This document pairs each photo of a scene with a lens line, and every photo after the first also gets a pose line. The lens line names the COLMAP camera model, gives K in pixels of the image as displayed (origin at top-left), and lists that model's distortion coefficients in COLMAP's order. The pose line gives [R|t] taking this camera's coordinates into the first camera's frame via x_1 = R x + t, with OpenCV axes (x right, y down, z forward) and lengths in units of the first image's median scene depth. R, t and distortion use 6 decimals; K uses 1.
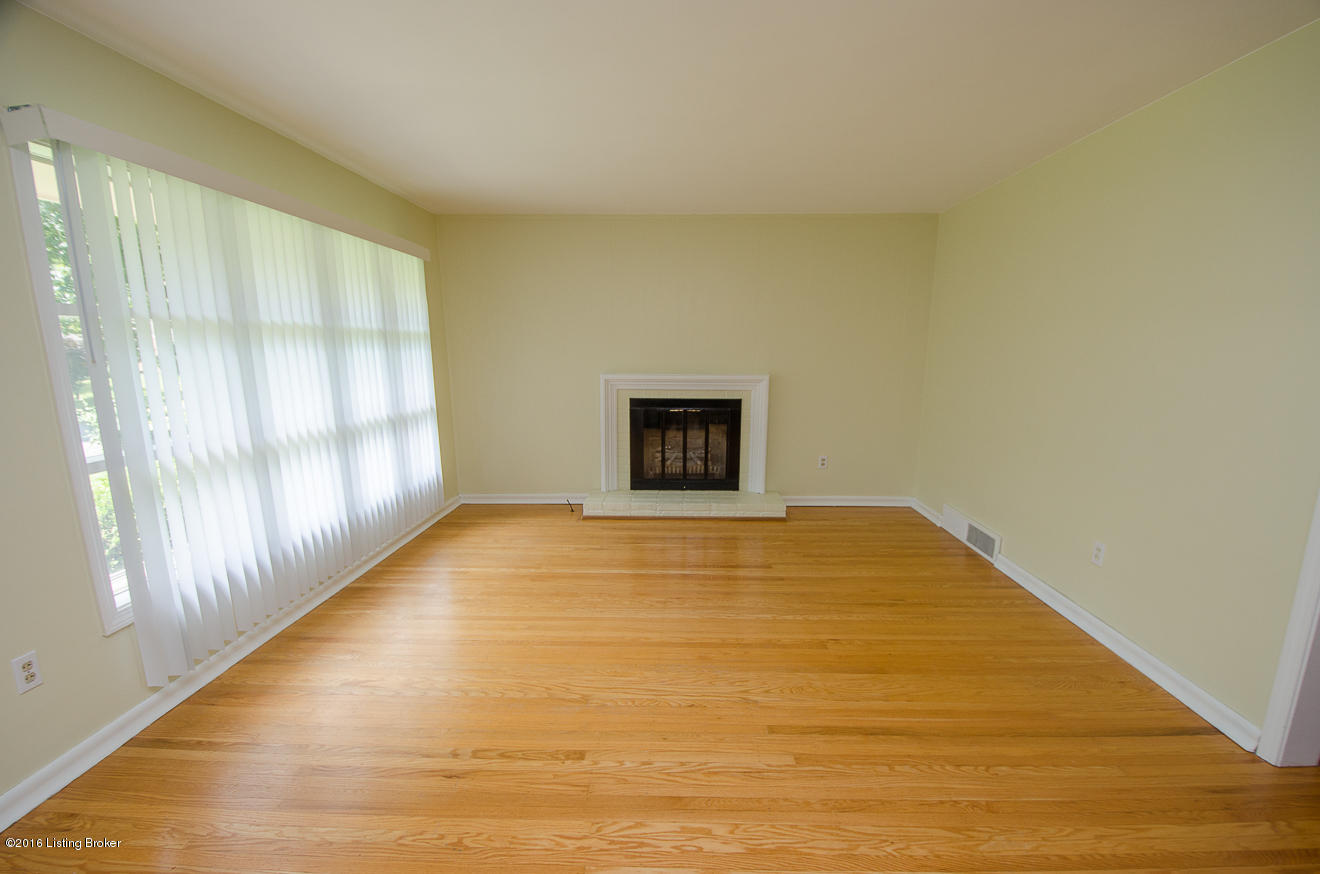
lens RADIAL K [[577.2, 0, 672.1], [0, 577.2, 465.8], [0, 0, 1]] dist [0.002688, -0.016454]
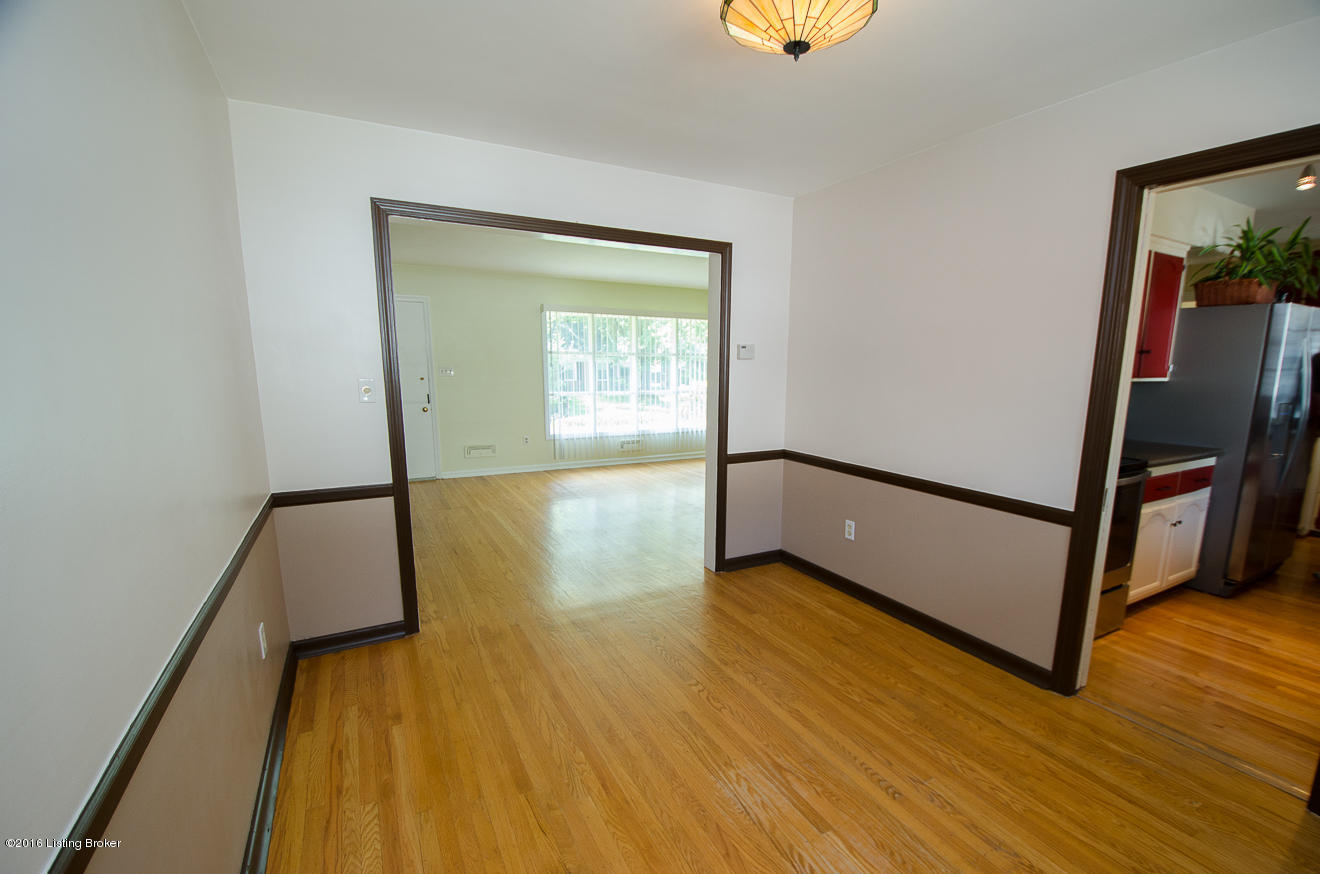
lens RADIAL K [[577.2, 0, 672.1], [0, 577.2, 465.8], [0, 0, 1]] dist [0.002688, -0.016454]
pose [[0.494091, 0.148969, -0.856553, 1.222663], [-0.180189, 0.981365, 0.066737, 0.029787], [0.850533, 0.121367, 0.511726, -0.095759]]
